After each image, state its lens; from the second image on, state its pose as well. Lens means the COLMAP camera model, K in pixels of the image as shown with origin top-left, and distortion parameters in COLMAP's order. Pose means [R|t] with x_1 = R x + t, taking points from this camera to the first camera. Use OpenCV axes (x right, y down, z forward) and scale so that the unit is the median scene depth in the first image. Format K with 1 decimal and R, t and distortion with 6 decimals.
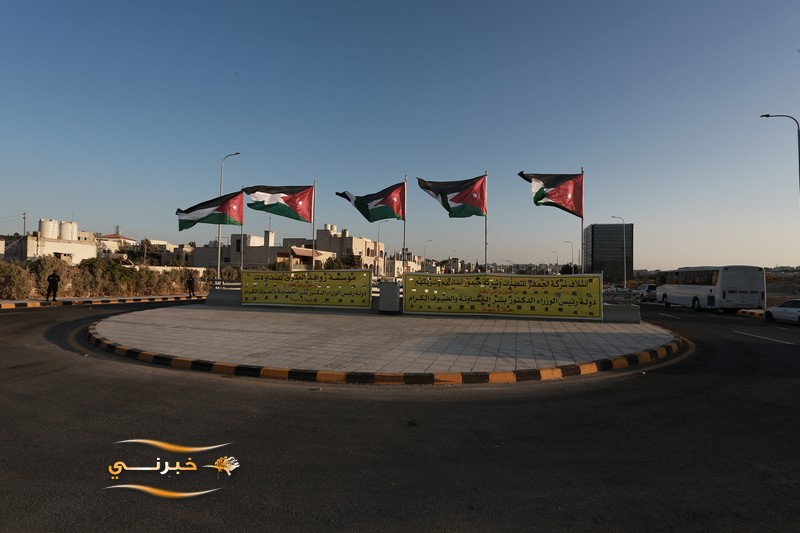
lens RADIAL K [[406.5, 0, 400.0], [0, 406.5, 266.5], [0, 0, 1]] dist [-0.090800, 0.048313]
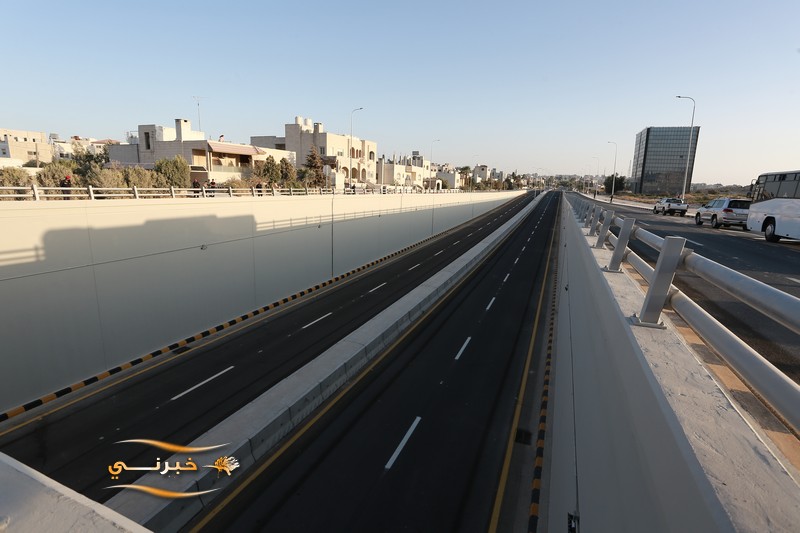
lens RADIAL K [[406.5, 0, 400.0], [0, 406.5, 266.5], [0, 0, 1]] dist [-0.090800, 0.048313]
pose [[0.995640, 0.025961, -0.089598, 0.096295], [-0.005772, 0.975798, 0.218597, 0.009630], [0.093105, -0.217127, 0.971693, 0.183519]]
